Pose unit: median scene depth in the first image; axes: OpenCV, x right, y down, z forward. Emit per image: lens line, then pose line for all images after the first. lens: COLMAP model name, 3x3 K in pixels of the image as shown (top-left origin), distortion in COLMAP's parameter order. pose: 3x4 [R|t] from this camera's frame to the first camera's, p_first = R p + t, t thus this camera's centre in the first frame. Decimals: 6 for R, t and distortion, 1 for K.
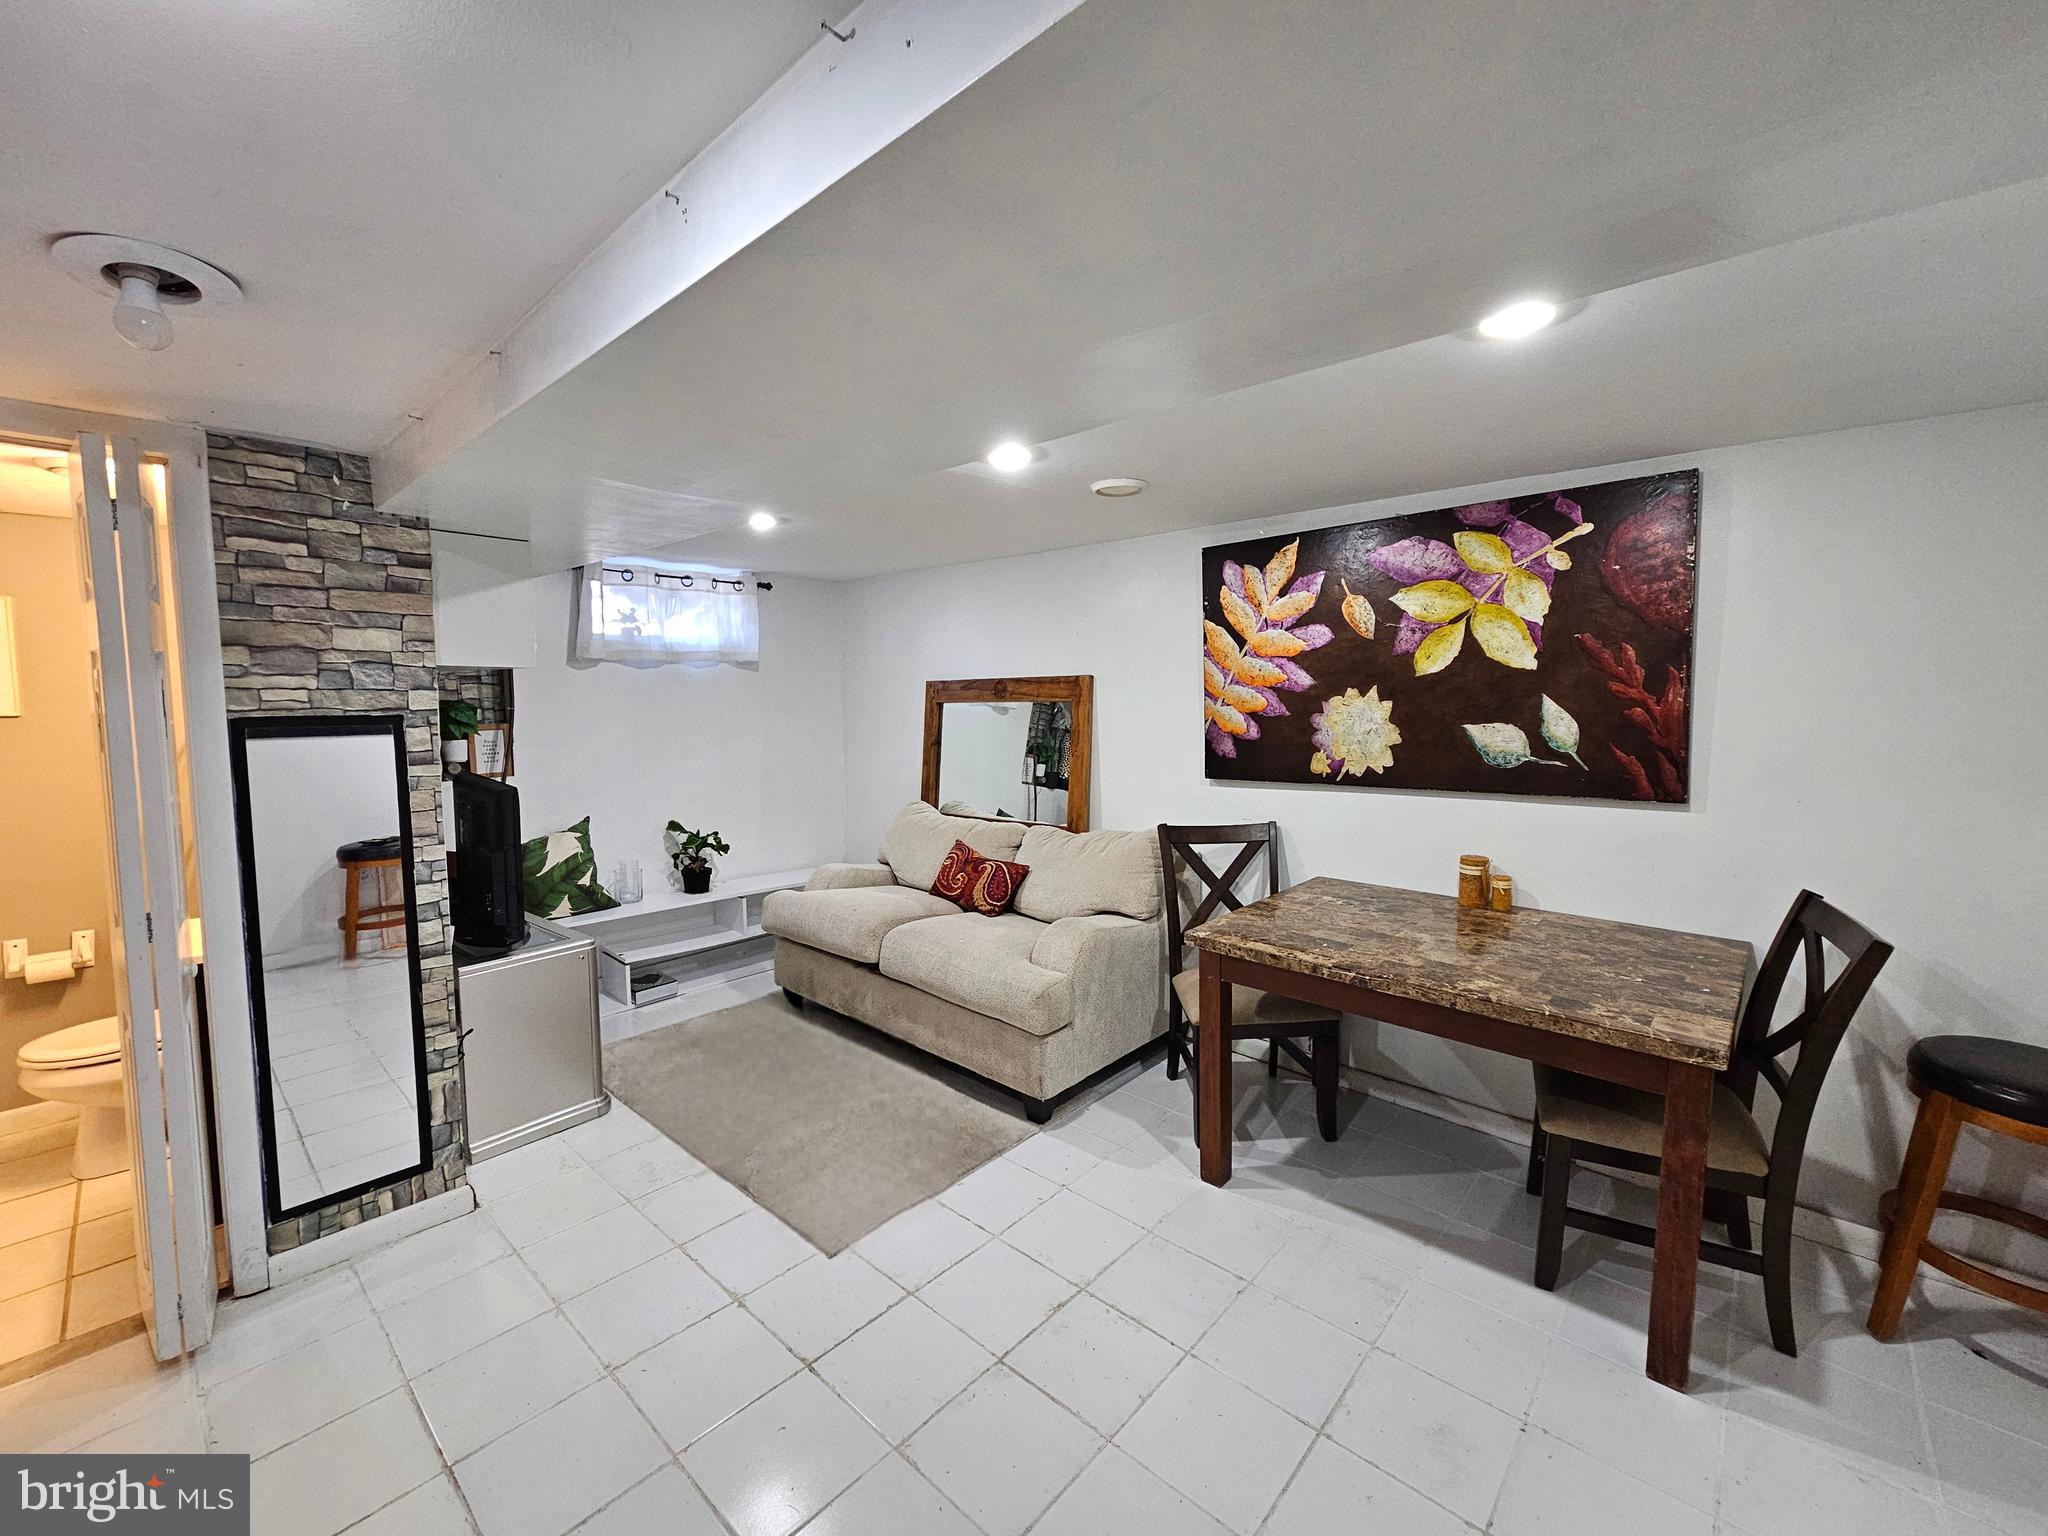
lens RADIAL K [[833.1, 0, 1024.0], [0, 833.1, 768.0], [0, 0, 1]] dist [0.000378, 0.000137]
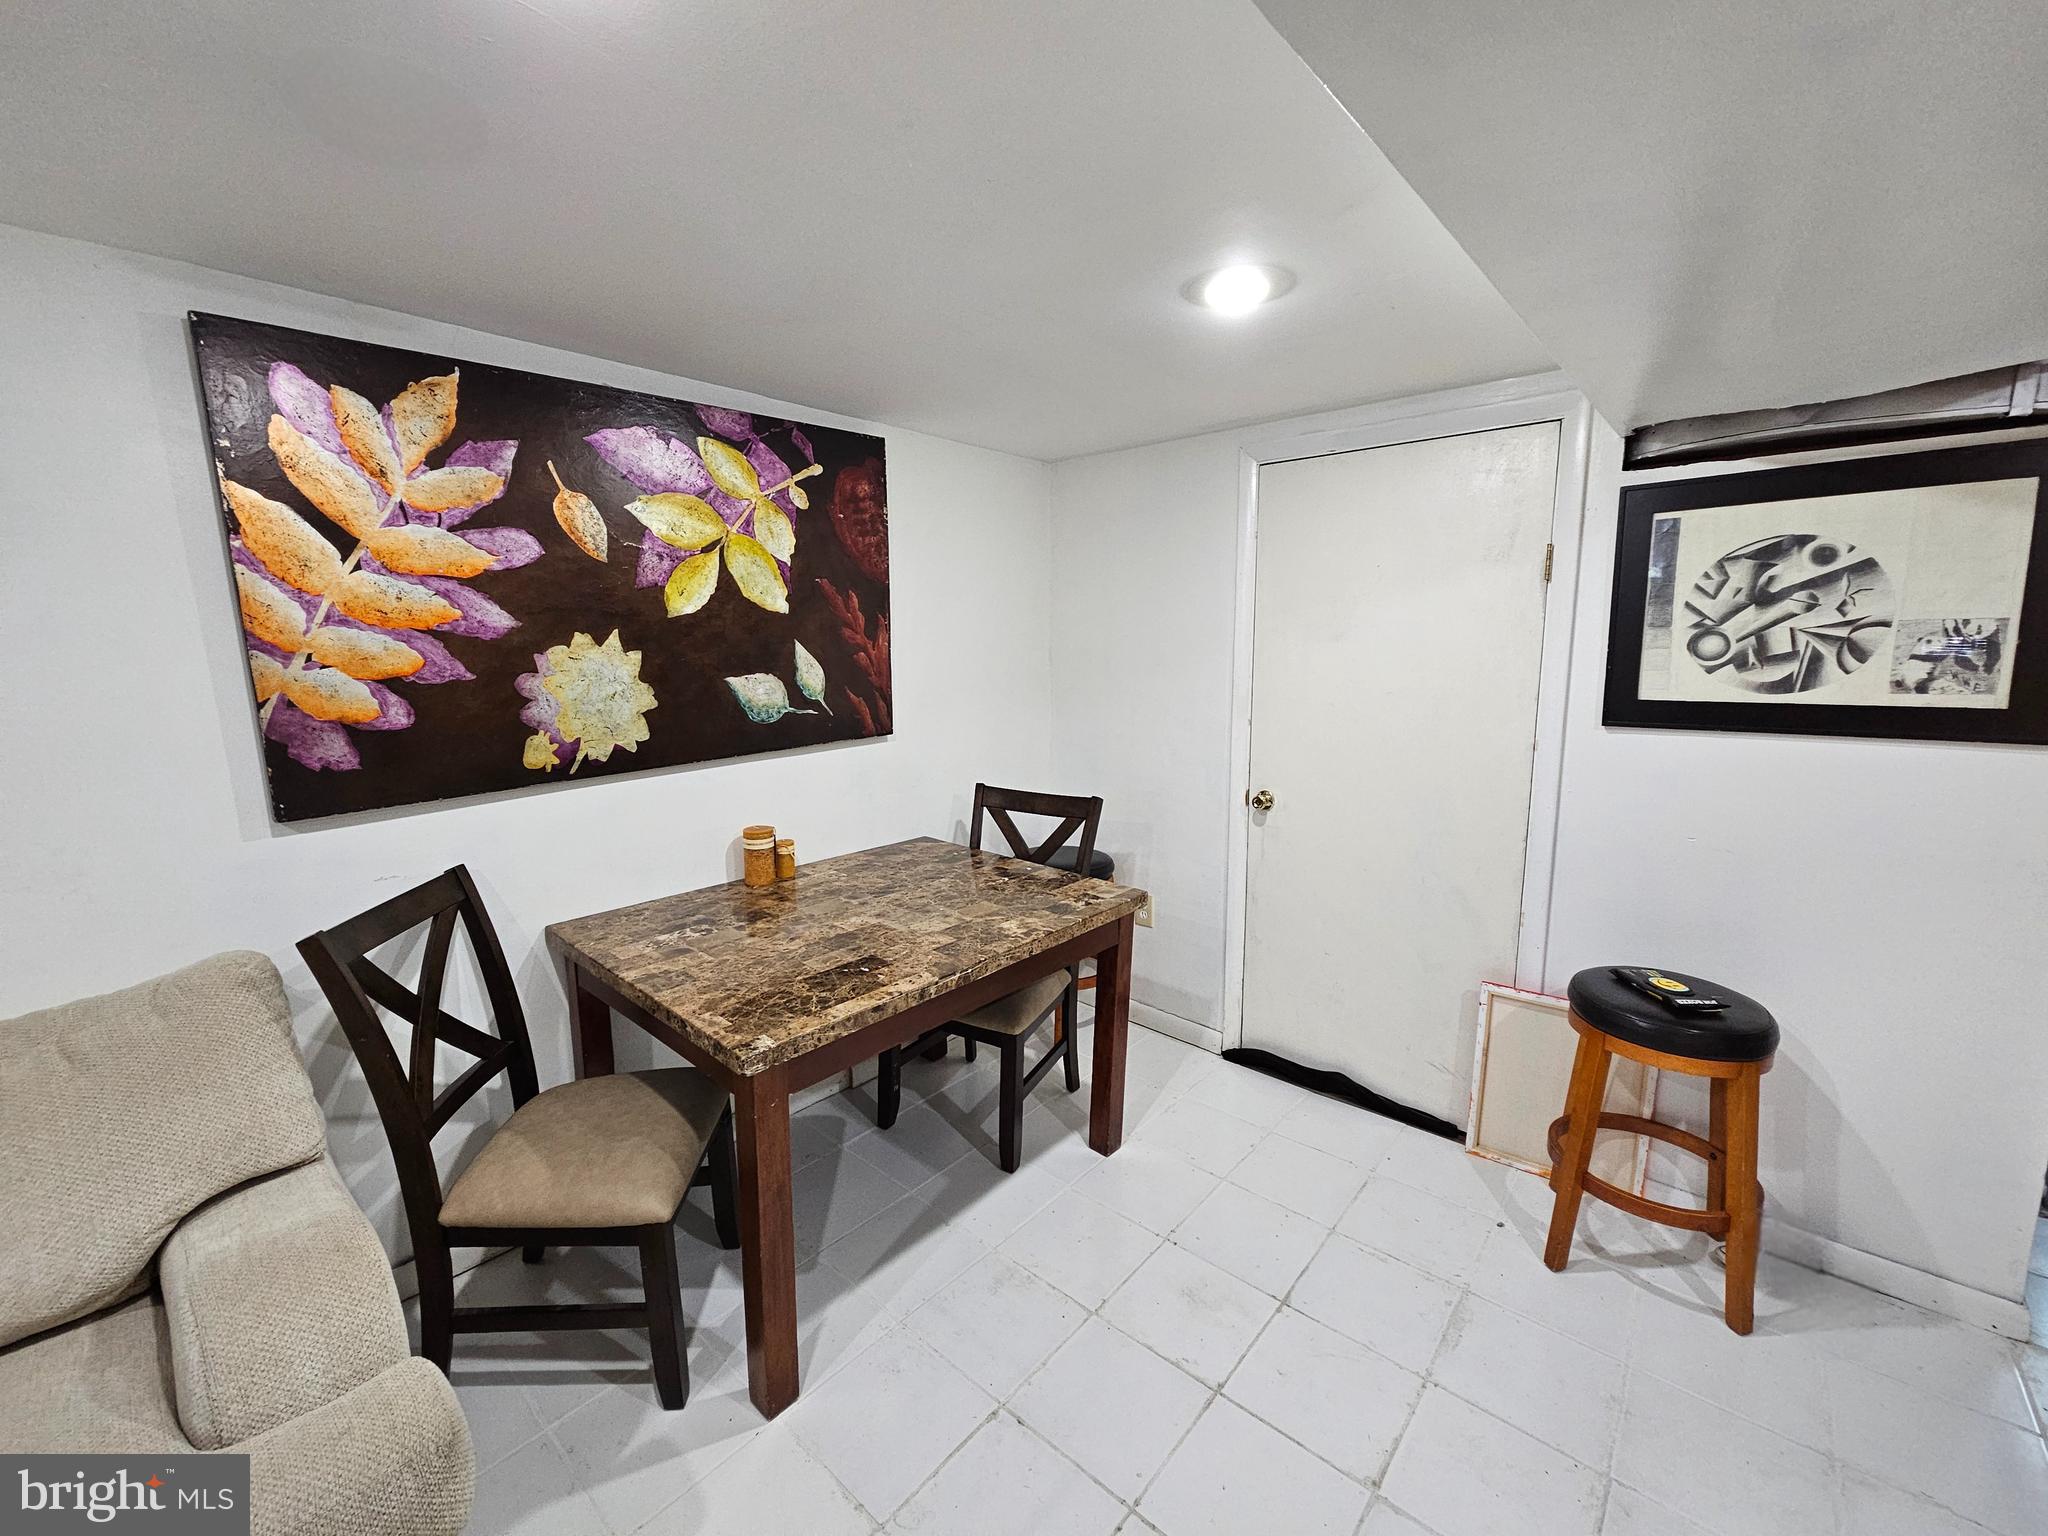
lens RADIAL K [[833.1, 0, 1024.0], [0, 833.1, 768.0], [0, 0, 1]] dist [0.000378, 0.000137]
pose [[-0.008630, -0.156685, 0.987611, -0.309129], [0.094717, 0.983079, 0.156794, -0.064480], [-0.995467, 0.094897, 0.006357, 0.692382]]
